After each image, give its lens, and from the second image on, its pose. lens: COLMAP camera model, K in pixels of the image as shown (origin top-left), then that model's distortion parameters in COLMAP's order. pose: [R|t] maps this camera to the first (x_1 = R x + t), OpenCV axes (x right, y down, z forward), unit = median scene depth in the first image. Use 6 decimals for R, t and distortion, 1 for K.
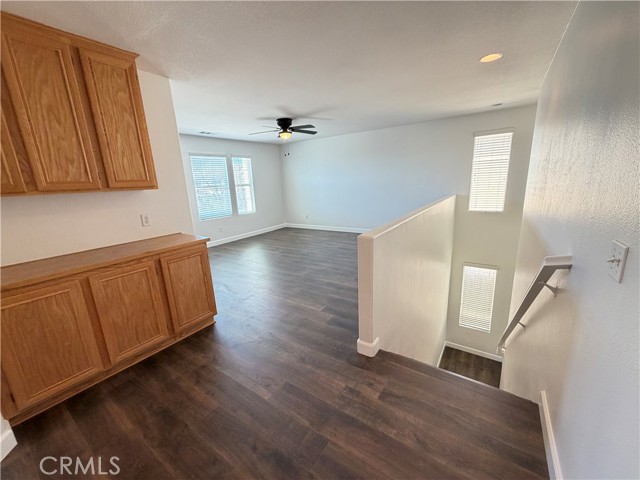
lens RADIAL K [[256.5, 0, 320.0], [0, 256.5, 240.0], [0, 0, 1]] dist [-0.000310, -0.000018]
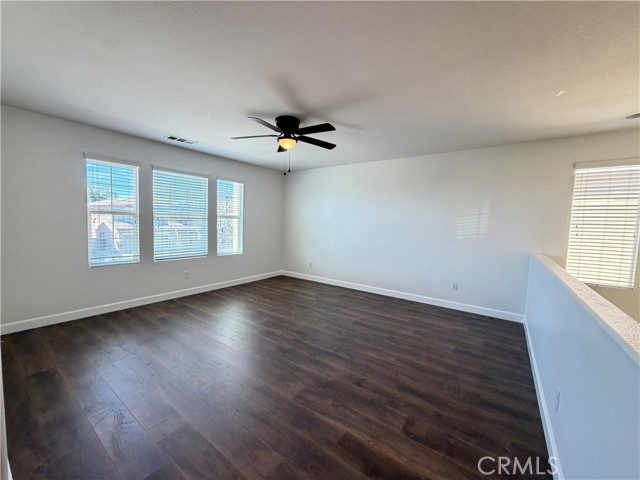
lens RADIAL K [[256.5, 0, 320.0], [0, 256.5, 240.0], [0, 0, 1]] dist [-0.000310, -0.000018]
pose [[0.996841, 0.076609, -0.020971, -0.015484], [-0.078975, 0.984127, -0.158926, -0.053379], [0.008463, 0.160080, 0.987068, 0.294202]]
